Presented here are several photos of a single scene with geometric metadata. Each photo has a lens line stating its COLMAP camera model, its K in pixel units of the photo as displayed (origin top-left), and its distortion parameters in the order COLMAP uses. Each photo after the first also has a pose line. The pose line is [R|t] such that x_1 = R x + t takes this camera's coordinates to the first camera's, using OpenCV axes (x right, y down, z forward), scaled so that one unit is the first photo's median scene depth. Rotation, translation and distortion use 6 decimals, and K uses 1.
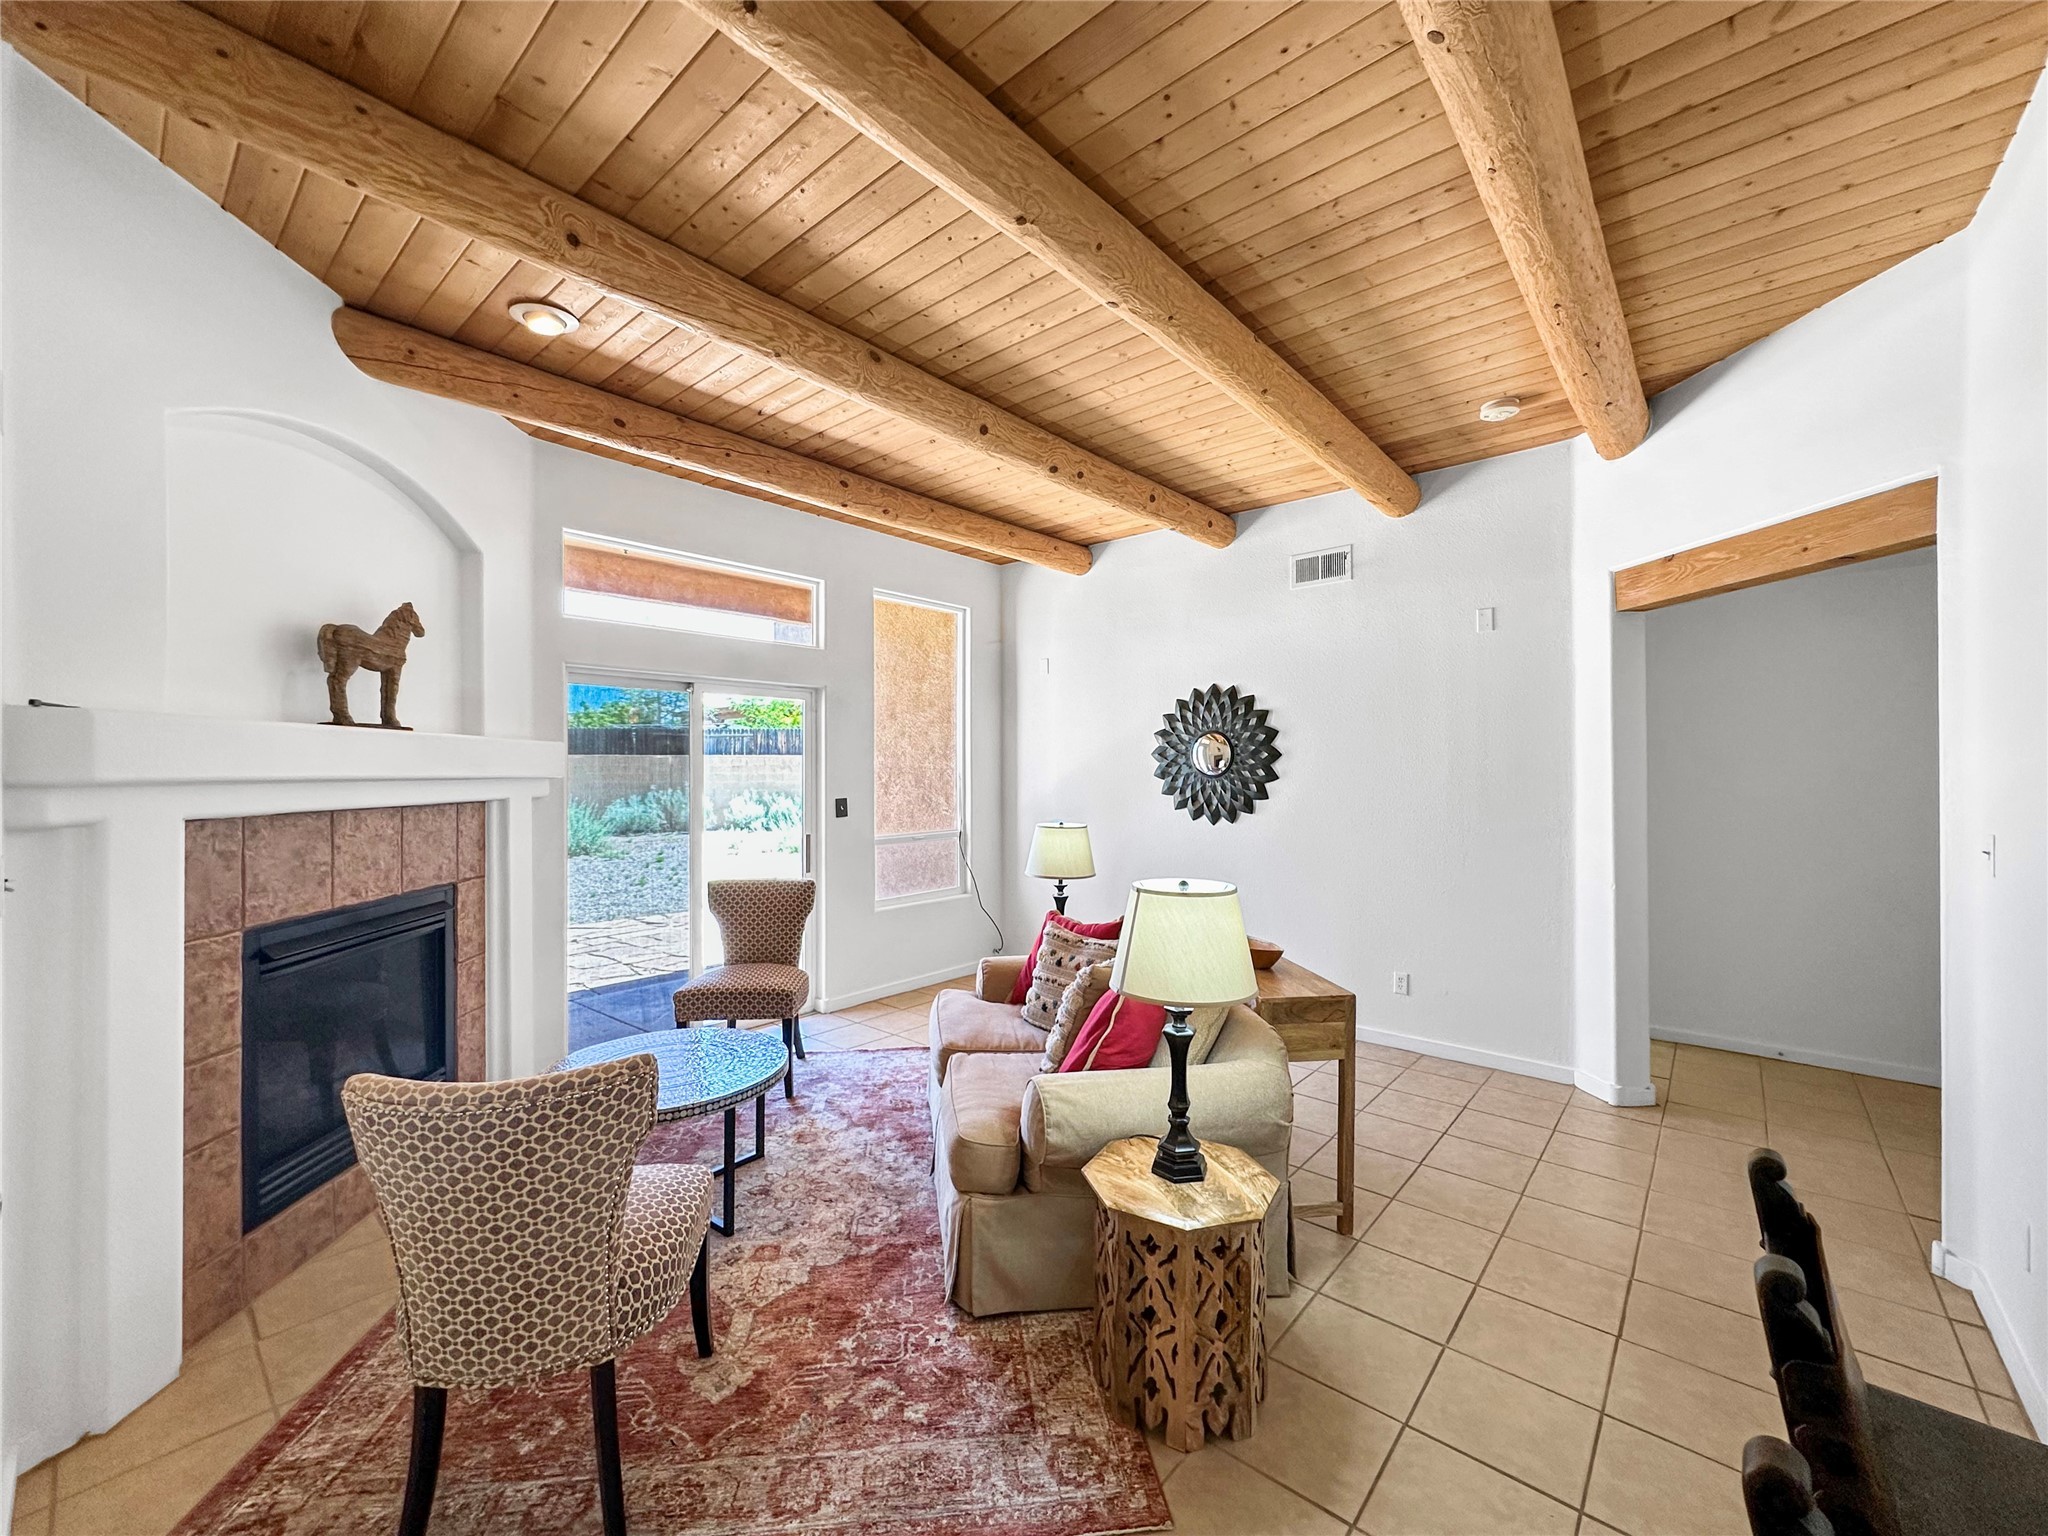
lens RADIAL K [[816.7, 0, 1024.0], [0, 816.7, 768.0], [0, 0, 1]] dist [-0.002516, -0.000037]
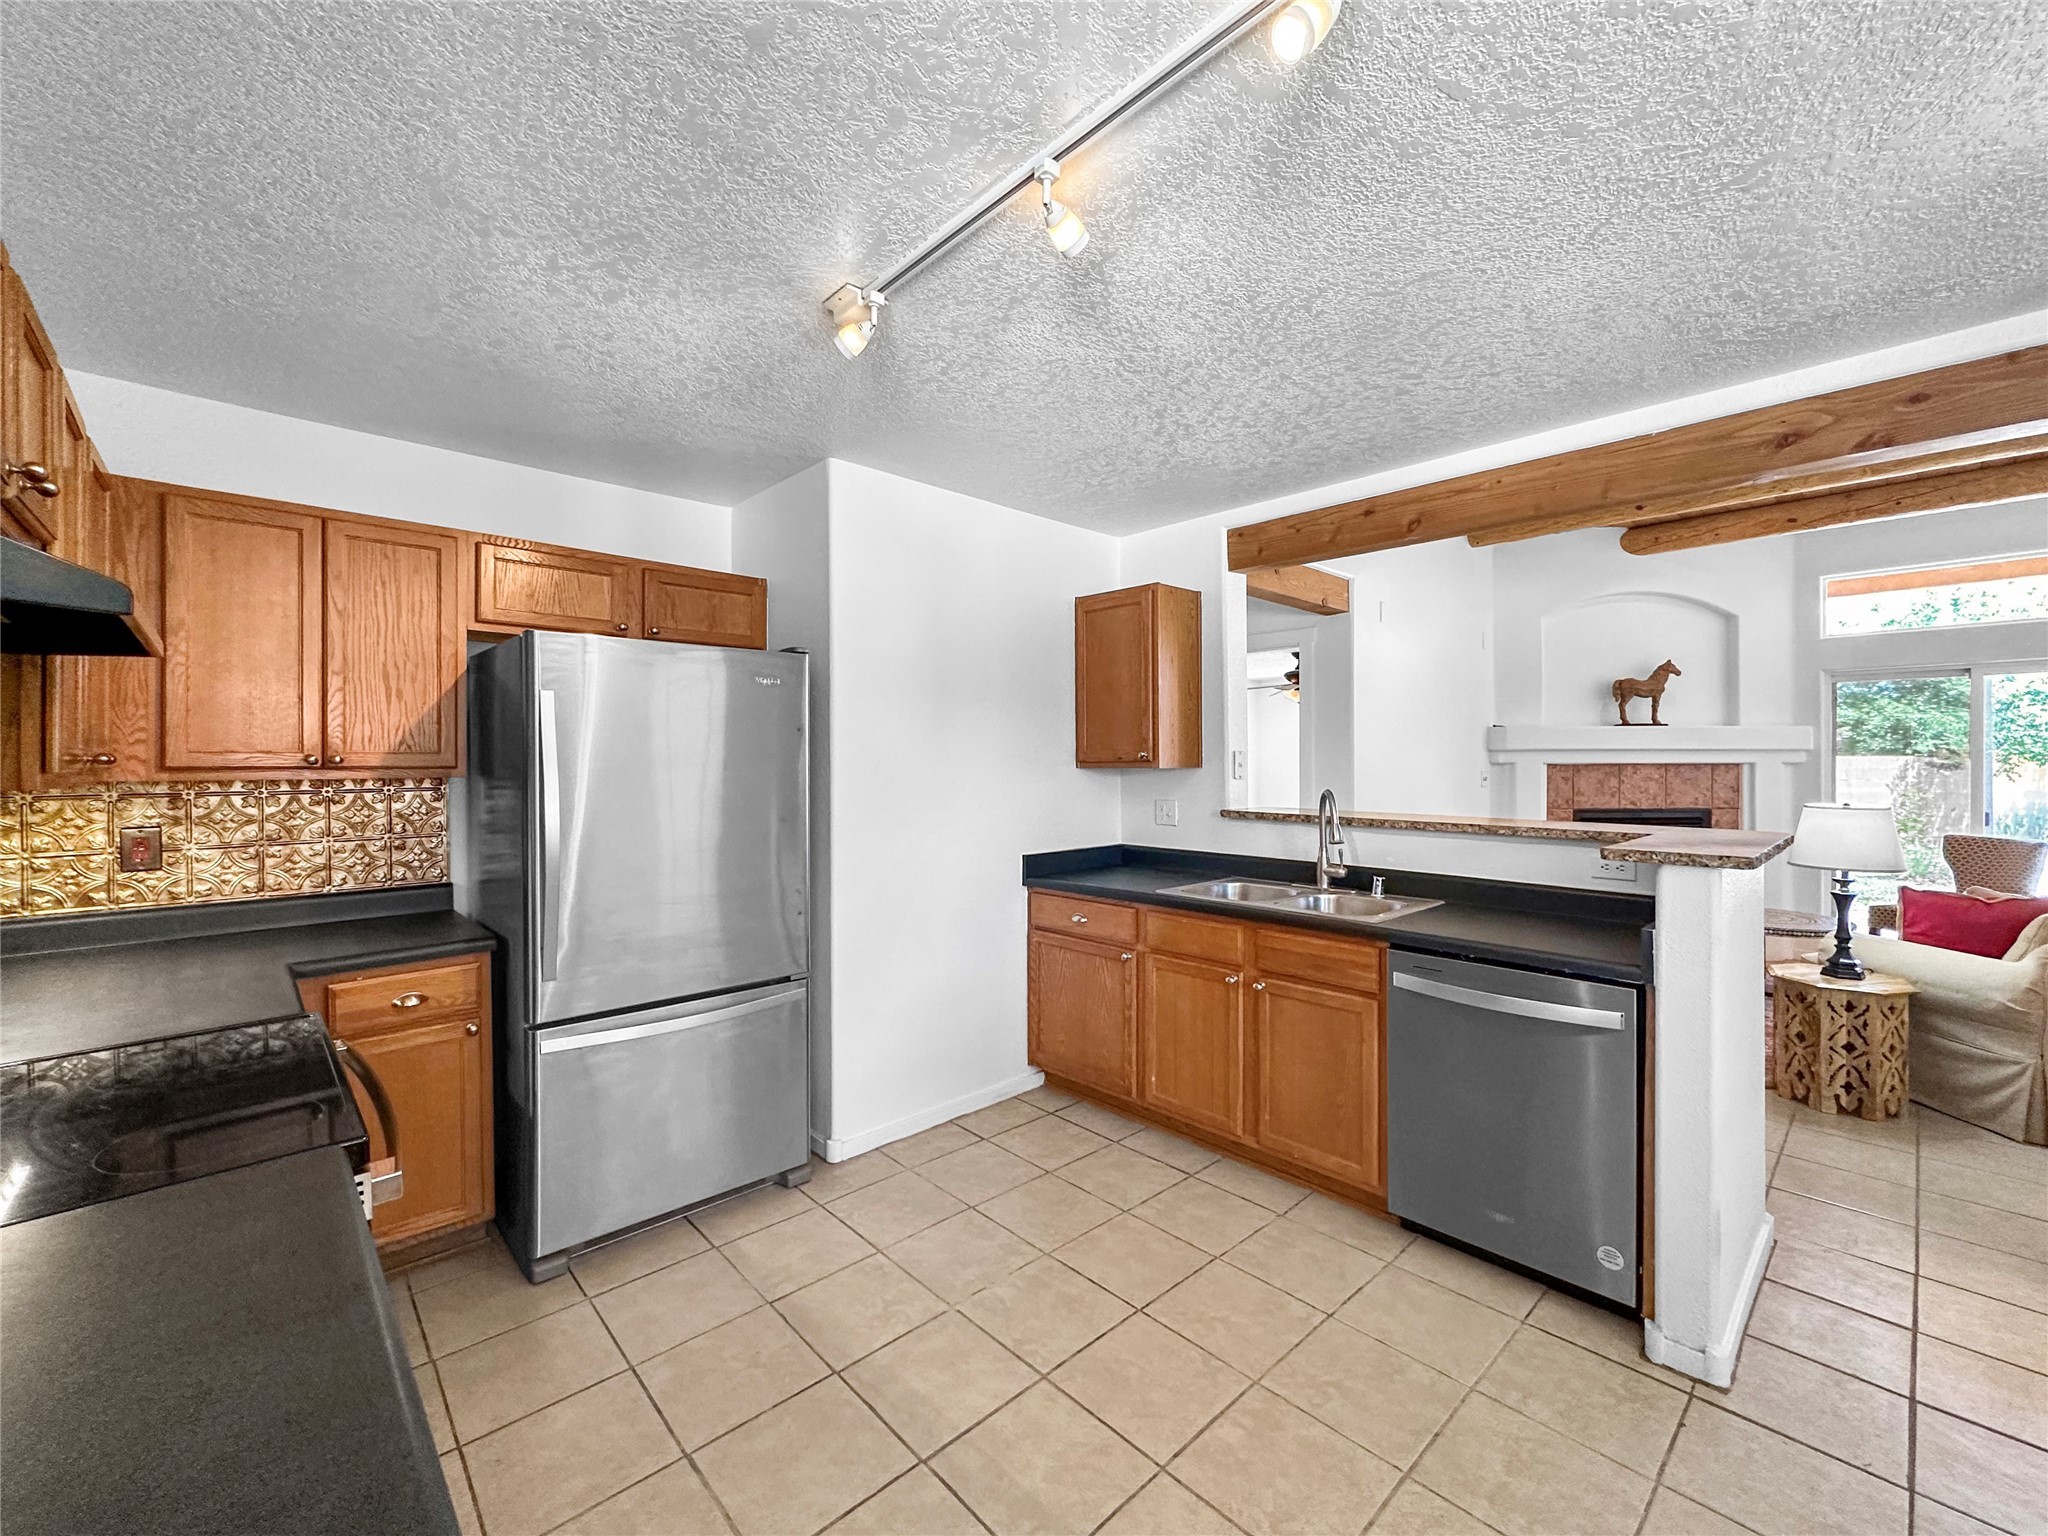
lens RADIAL K [[841.9, 0, 1031.4], [0, 841.9, 770.3], [0, 0, 1]] dist [-0.000533, -0.000423]
pose [[-0.096743, 0.013485, -0.995218, 1.318073], [0.005653, 0.999900, 0.012999, 0.025456], [0.995293, -0.004368, -0.096809, -0.309814]]
